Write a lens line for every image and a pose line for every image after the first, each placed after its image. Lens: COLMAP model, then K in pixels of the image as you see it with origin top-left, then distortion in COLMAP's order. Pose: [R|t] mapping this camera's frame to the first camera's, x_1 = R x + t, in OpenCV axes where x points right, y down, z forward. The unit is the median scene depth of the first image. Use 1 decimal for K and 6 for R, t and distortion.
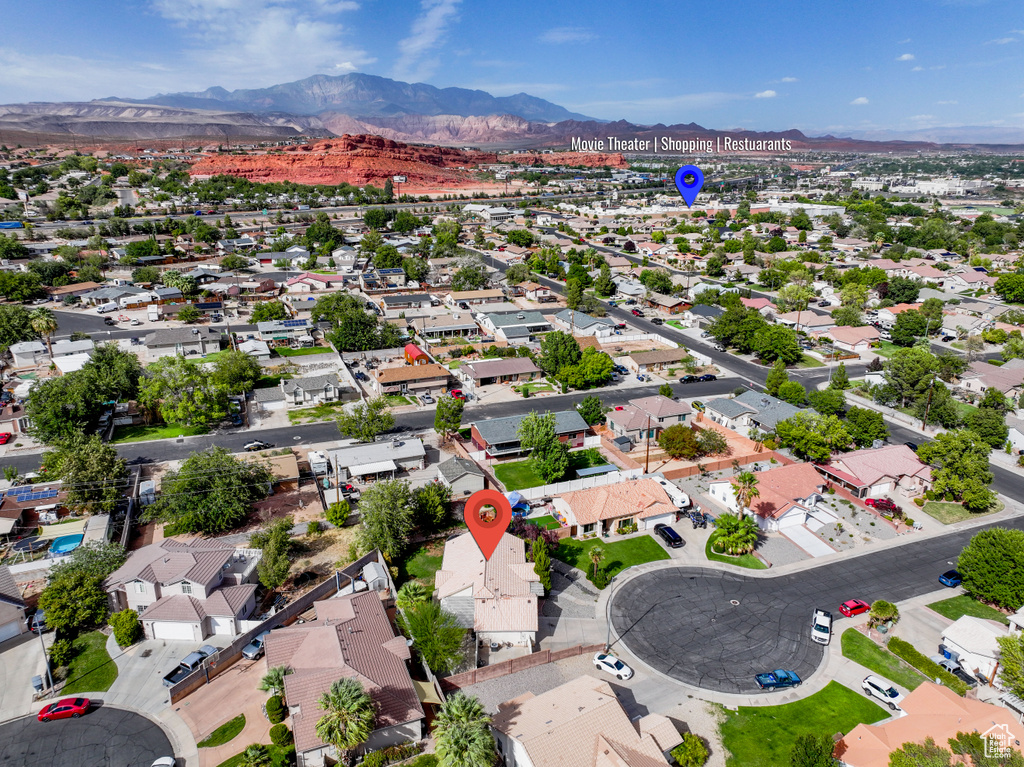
lens RADIAL K [[720.4, 0, 512.0], [0, 720.4, 383.5], [0, 0, 1]] dist [0.004911, 0.008452]
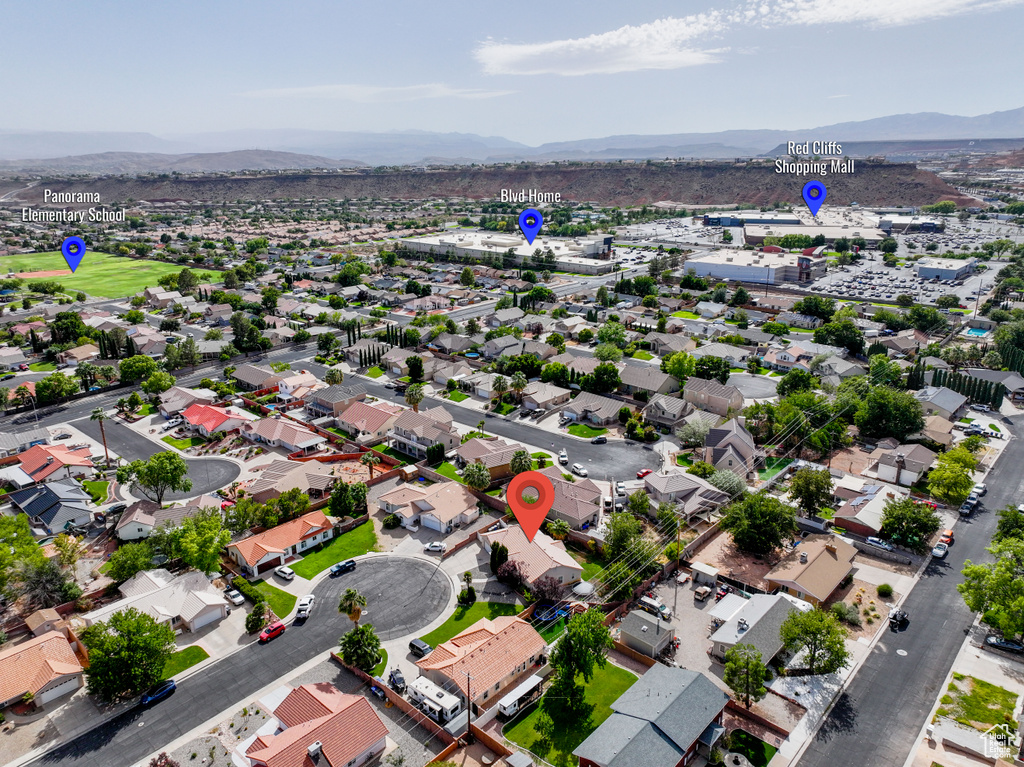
lens RADIAL K [[720.4, 0, 512.0], [0, 720.4, 383.5], [0, 0, 1]] dist [0.004911, 0.008452]
pose [[-0.905500, 0.132969, -0.402976, 0.487736], [-0.123765, 0.825594, 0.550524, -0.732248], [0.405897, 0.548374, -0.731118, 1.665891]]
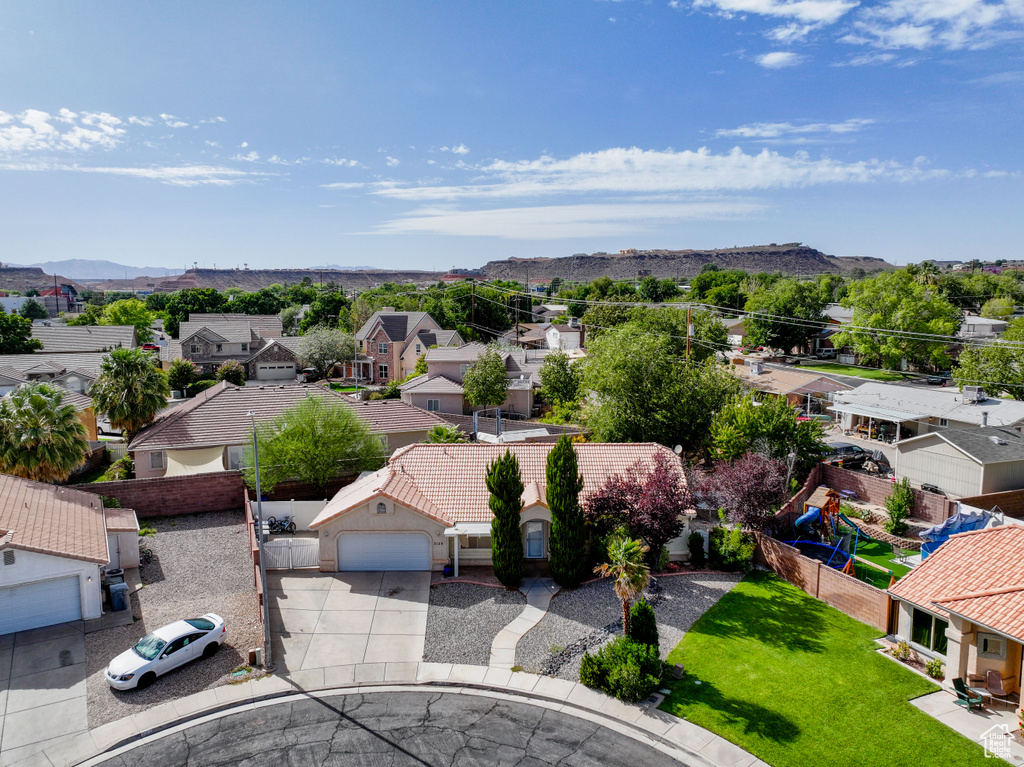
lens RADIAL K [[720.4, 0, 512.0], [0, 720.4, 383.5], [0, 0, 1]] dist [0.004911, 0.008452]
pose [[-0.002278, 0.116857, -0.993146, 0.364744], [-0.299755, 0.947400, 0.112162, 0.137011], [0.954013, 0.297956, 0.032870, 0.855002]]
